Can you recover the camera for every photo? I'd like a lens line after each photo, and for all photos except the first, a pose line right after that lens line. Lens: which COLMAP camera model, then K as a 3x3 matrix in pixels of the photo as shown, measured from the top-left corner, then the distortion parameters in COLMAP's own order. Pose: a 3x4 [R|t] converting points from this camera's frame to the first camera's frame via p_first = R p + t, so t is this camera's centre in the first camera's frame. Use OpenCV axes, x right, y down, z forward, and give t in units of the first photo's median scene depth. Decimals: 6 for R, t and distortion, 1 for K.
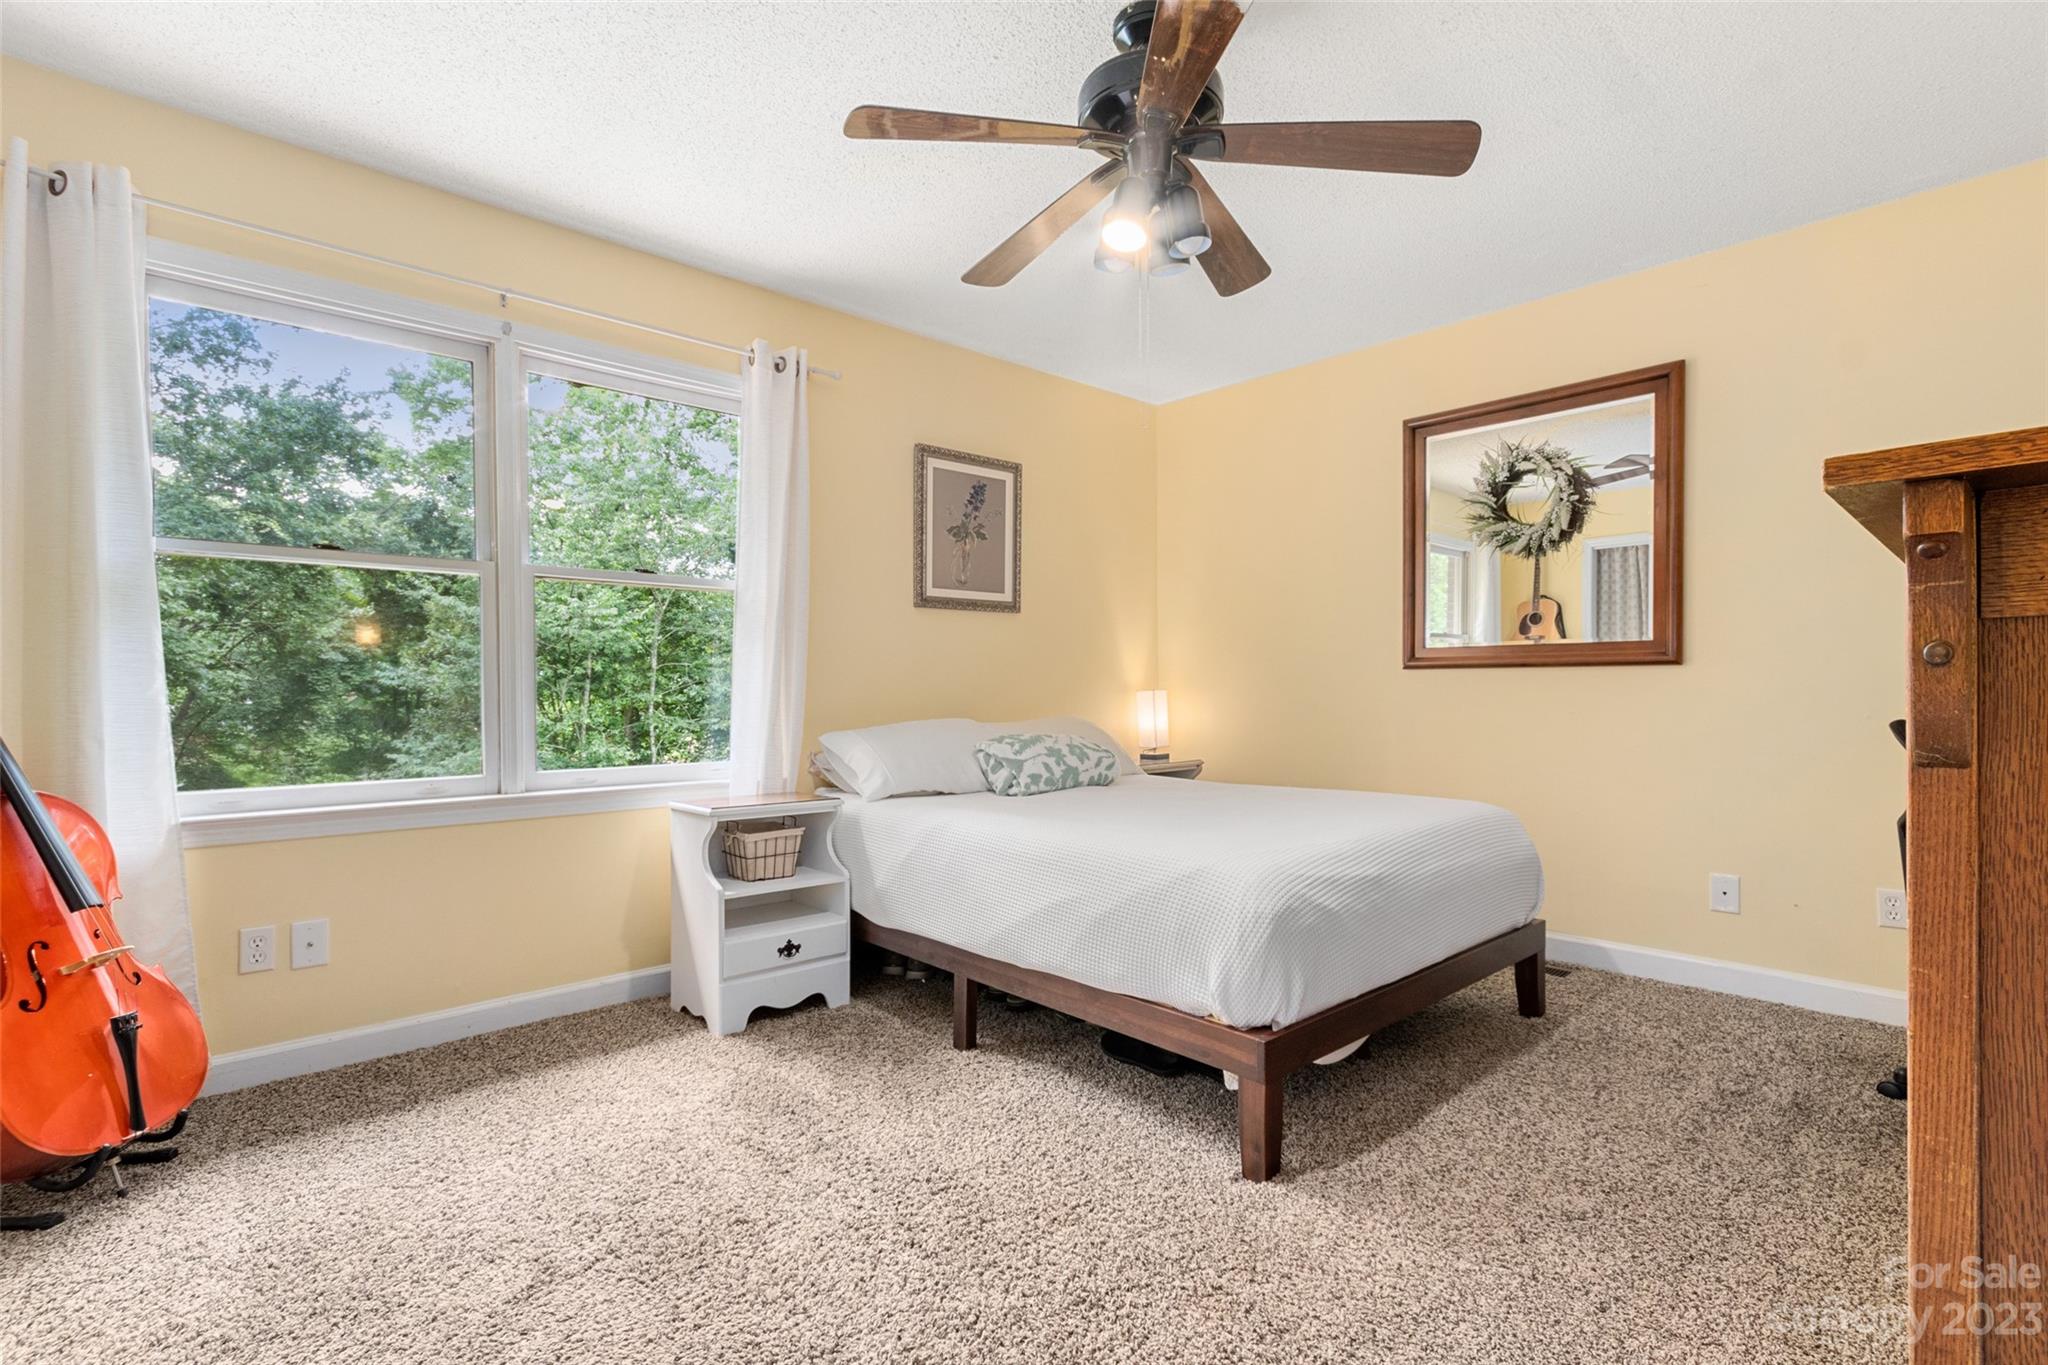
lens RADIAL K [[947.5, 0, 1020.9], [0, 947.5, 696.4], [0, 0, 1]] dist [0.005920, -0.000365]
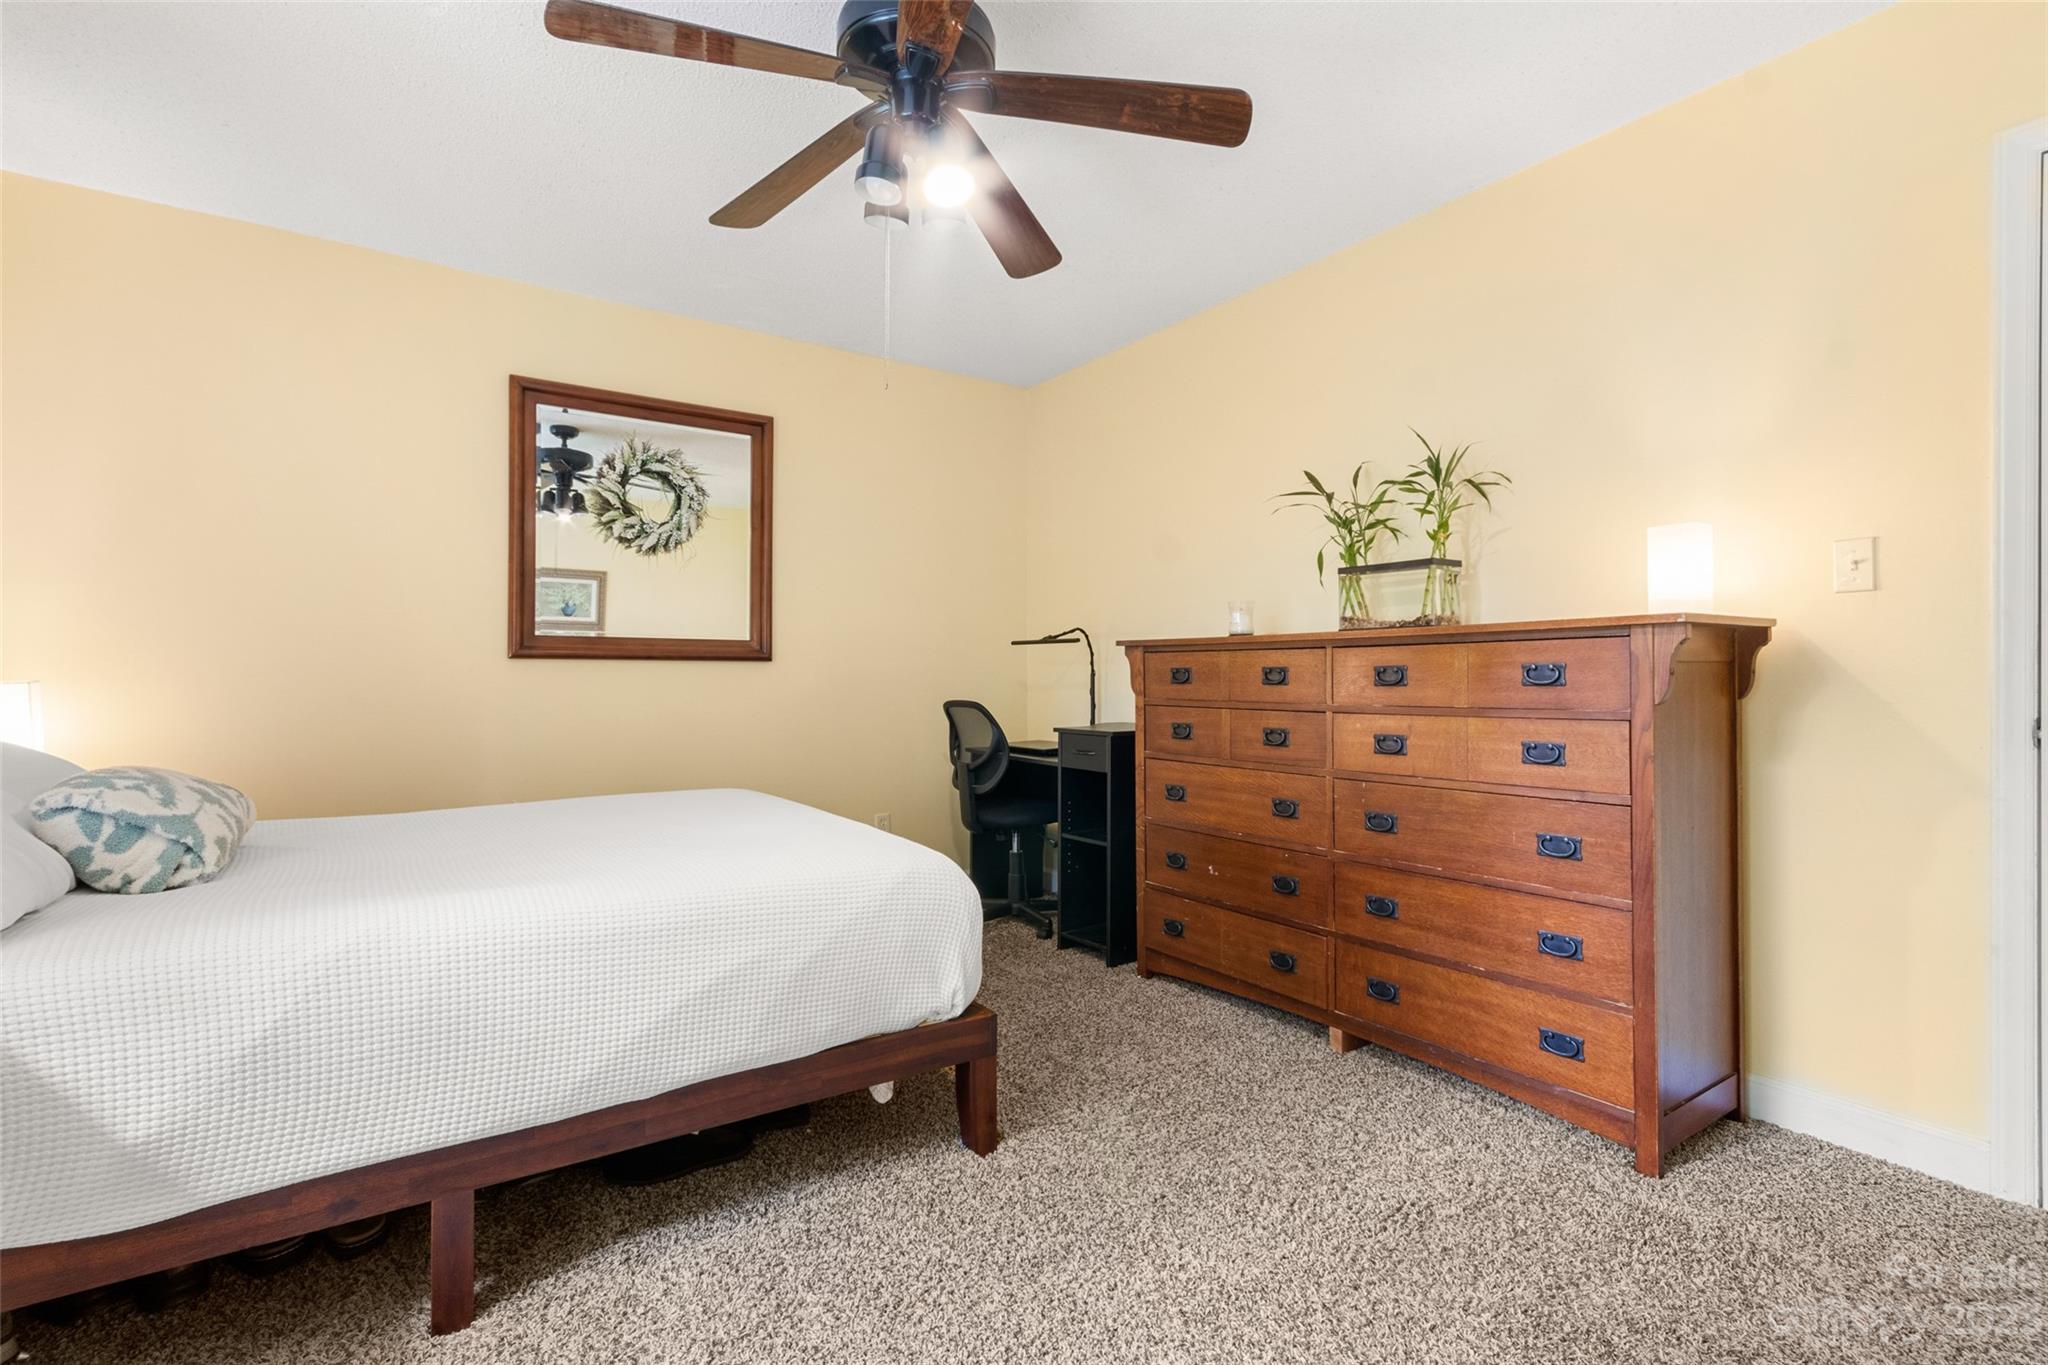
lens RADIAL K [[947.5, 0, 1020.3], [0, 947.5, 673.8], [0, 0, 1]] dist [0.005920, -0.000365]
pose [[0.149573, 0.007714, 0.988721, -0.453852], [0.002638, 0.999963, -0.008201, -0.006006], [-0.988747, 0.003835, 0.149547, 0.465090]]
